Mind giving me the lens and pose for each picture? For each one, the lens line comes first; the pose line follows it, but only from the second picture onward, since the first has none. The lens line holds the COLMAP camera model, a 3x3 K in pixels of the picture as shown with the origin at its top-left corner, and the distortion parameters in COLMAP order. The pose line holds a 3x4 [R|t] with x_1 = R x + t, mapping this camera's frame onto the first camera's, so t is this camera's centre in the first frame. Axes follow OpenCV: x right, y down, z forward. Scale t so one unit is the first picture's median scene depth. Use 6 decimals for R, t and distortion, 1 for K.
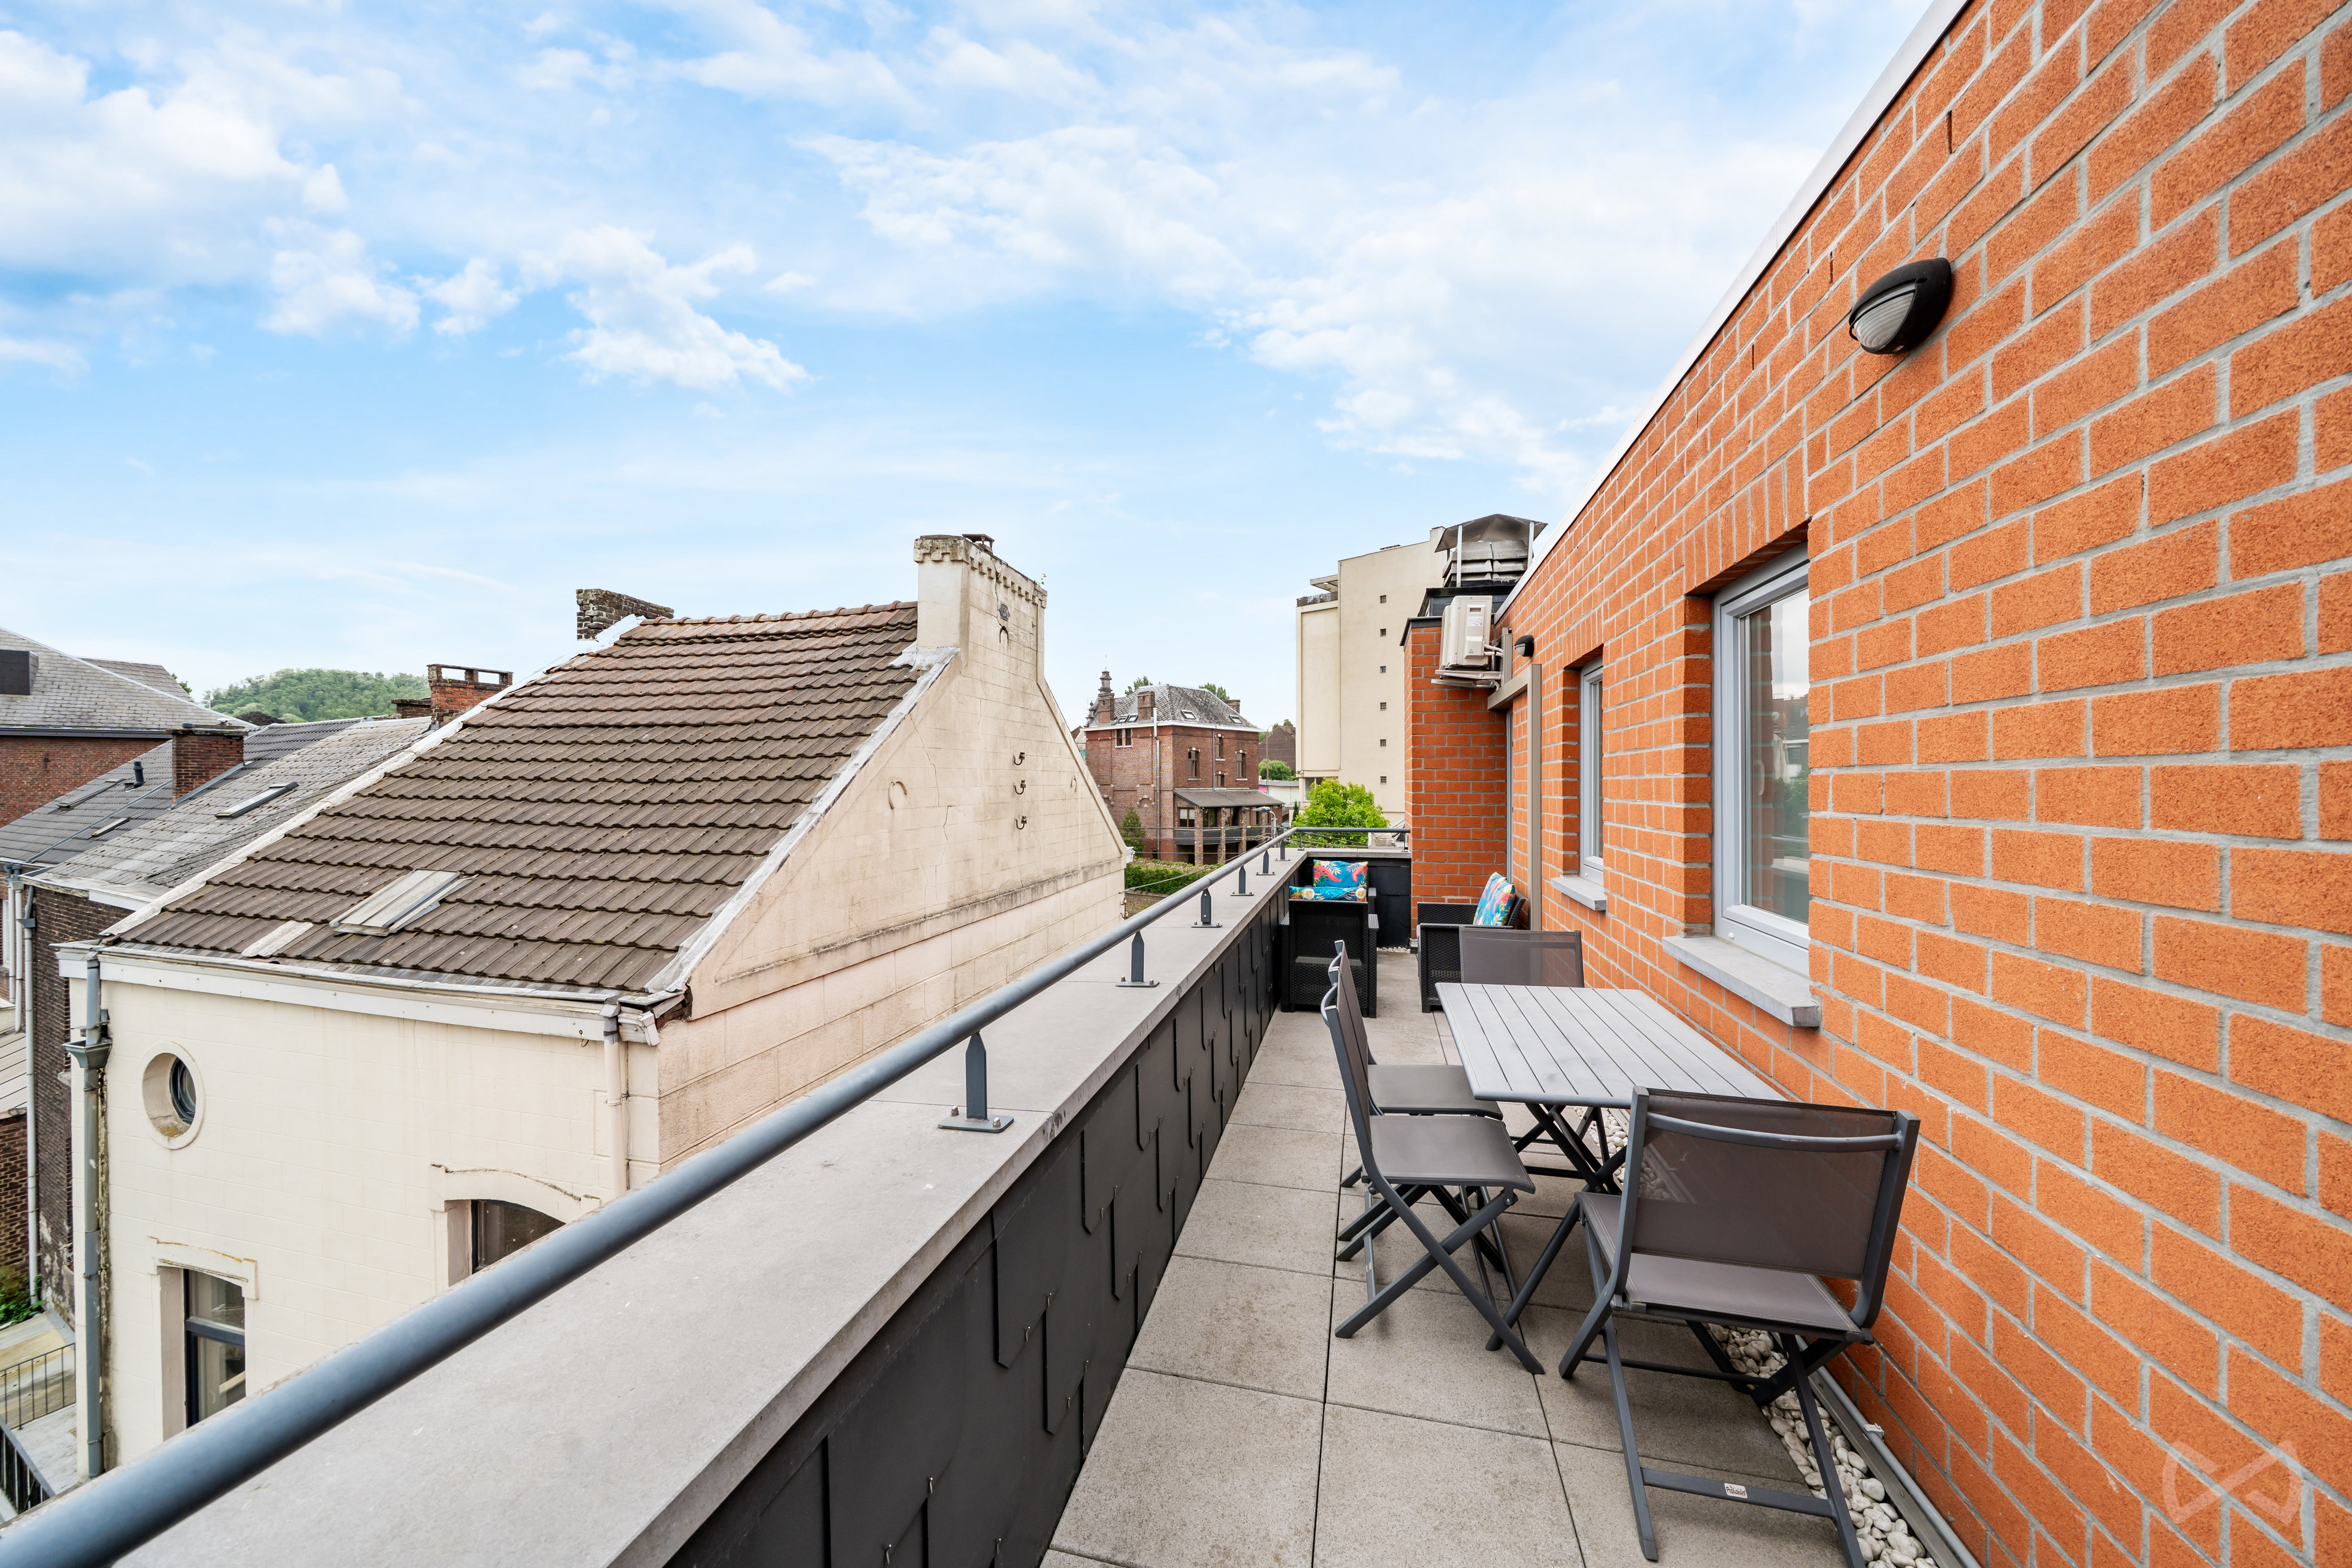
lens RADIAL K [[803.8, 0, 1175.2], [0, 803.8, 787.9], [0, 0, 1]] dist [-0.005027, -0.000151]
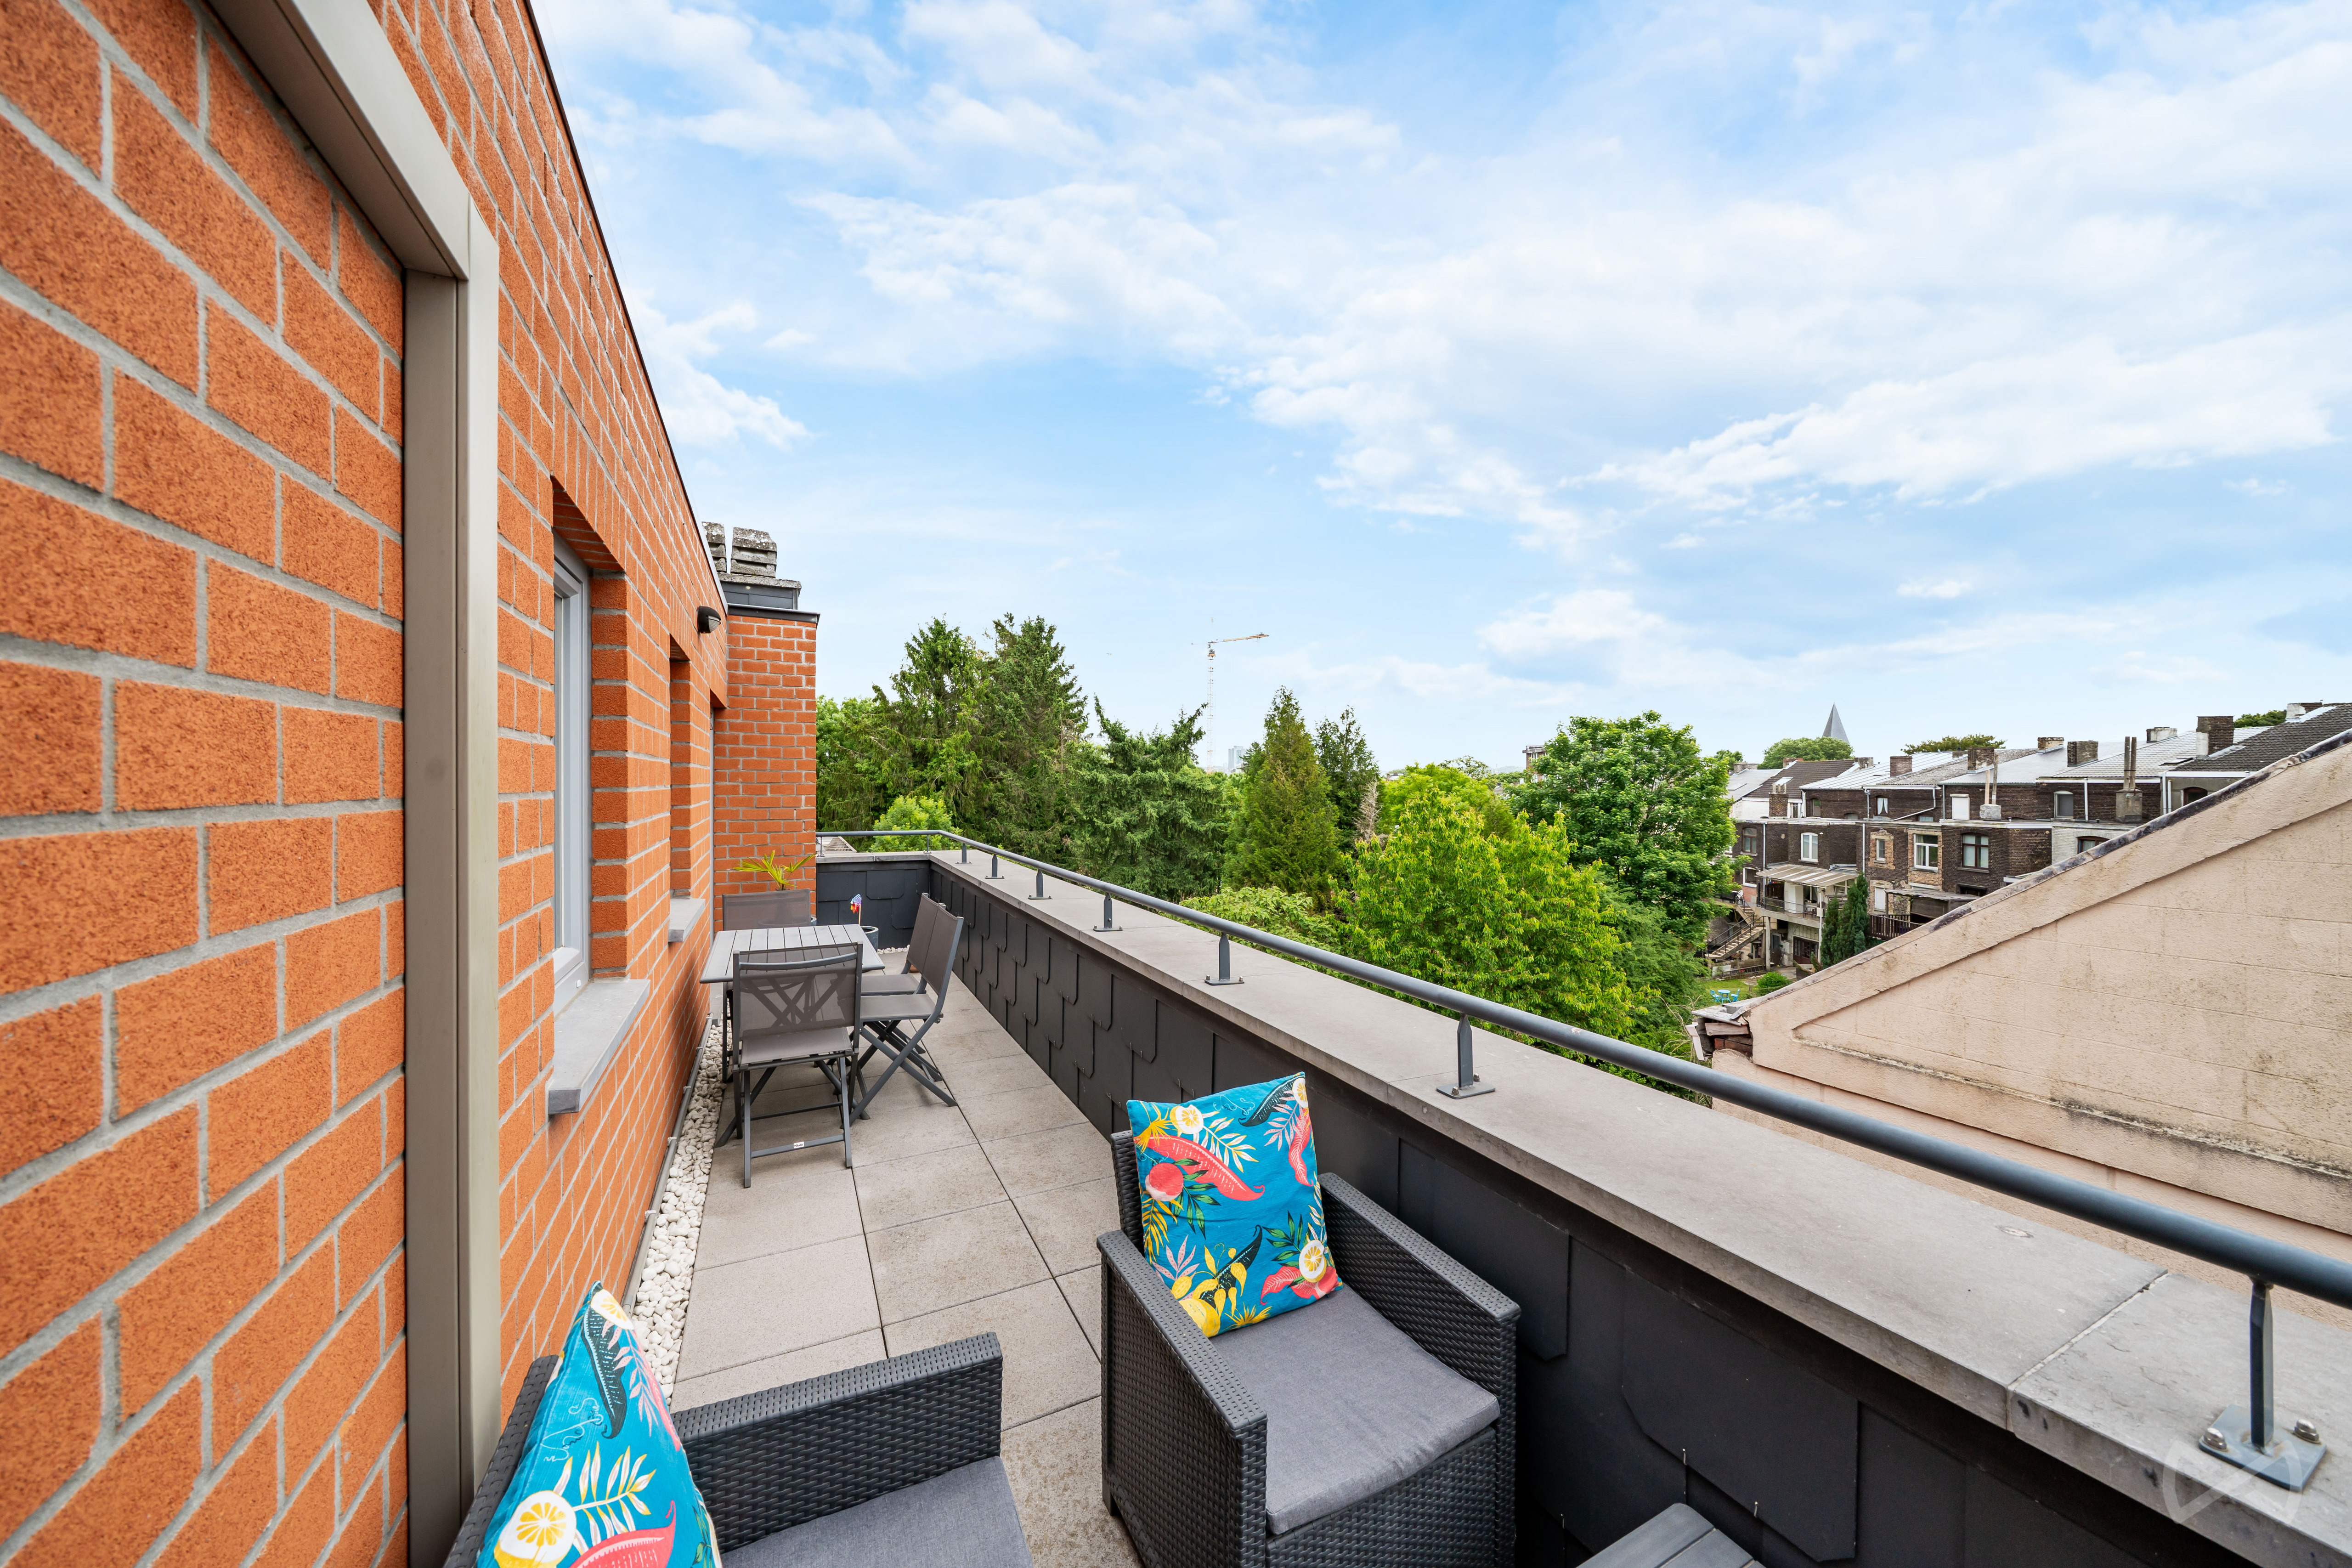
lens RADIAL K [[803.8, 0, 1175.9], [0, 803.8, 785.6], [0, 0, 1]] dist [-0.005027, -0.000151]
pose [[-0.765071, 0.002442, -0.643941, 0.724817], [-0.003241, 0.999966, 0.007643, -0.027568], [0.643938, 0.007934, -0.765037, 2.087214]]
